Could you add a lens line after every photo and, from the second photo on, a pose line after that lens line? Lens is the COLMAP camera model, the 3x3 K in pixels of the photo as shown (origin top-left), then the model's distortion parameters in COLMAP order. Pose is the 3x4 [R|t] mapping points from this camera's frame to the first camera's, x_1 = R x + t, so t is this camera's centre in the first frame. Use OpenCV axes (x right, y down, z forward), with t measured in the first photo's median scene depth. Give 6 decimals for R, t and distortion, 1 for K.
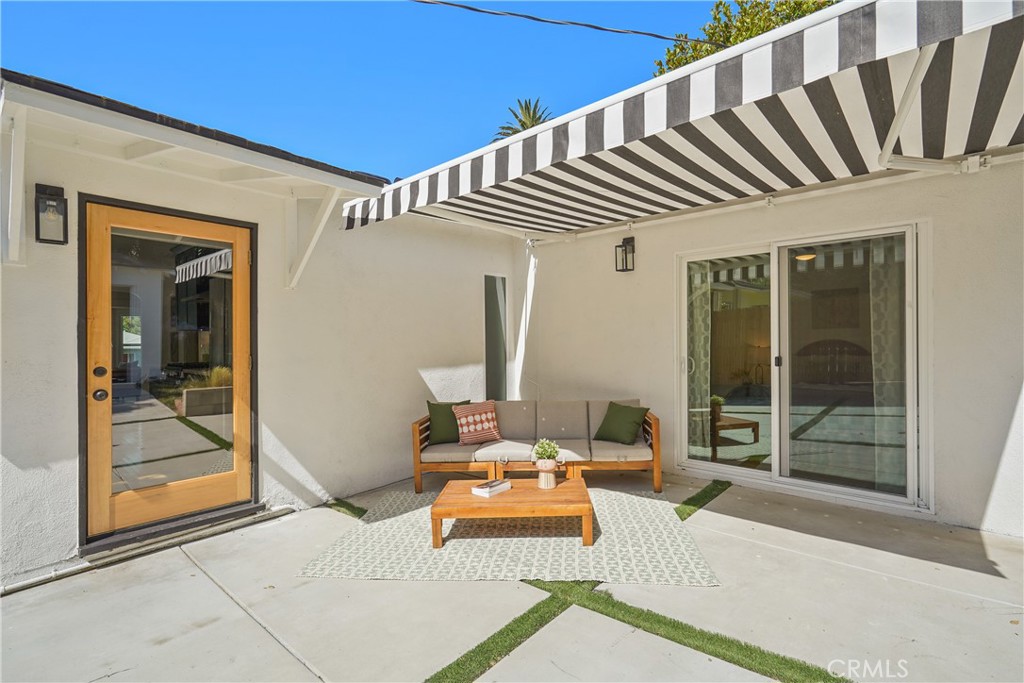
lens RADIAL K [[479.6, 0, 518.3], [0, 479.6, 355.9], [0, 0, 1]] dist [0.000896, 0.001961]
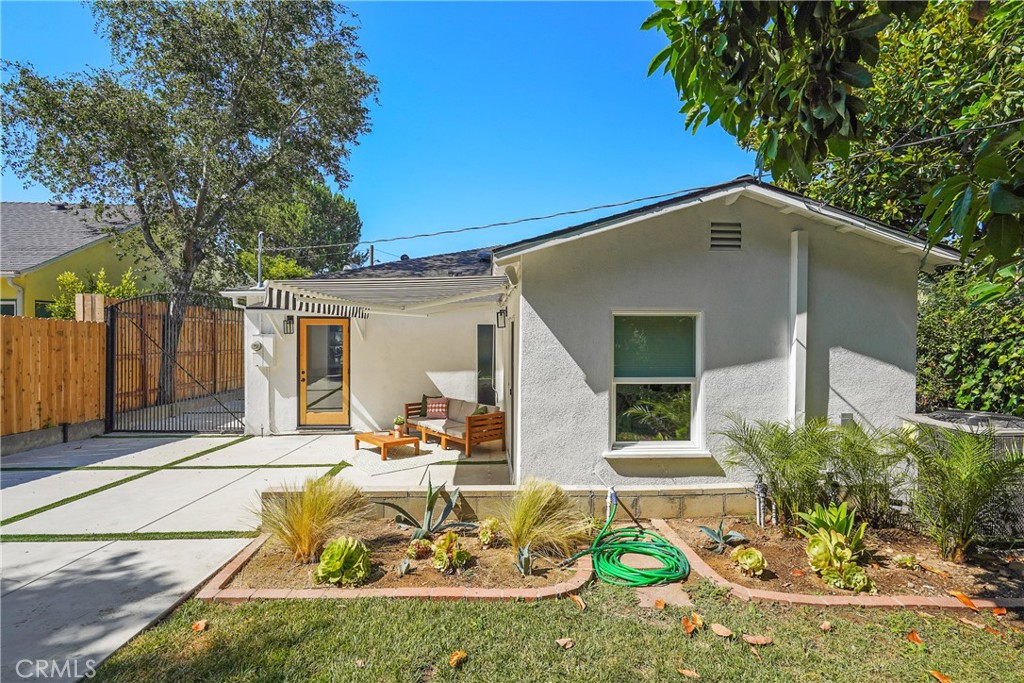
lens RADIAL K [[479.6, 0, 518.3], [0, 479.6, 355.9], [0, 0, 1]] dist [0.000896, 0.001961]
pose [[0.699039, 0.044295, -0.713711, 1.911169], [-0.029058, 0.999015, 0.033542, -0.181030], [0.714493, -0.002709, 0.699637, -0.143042]]
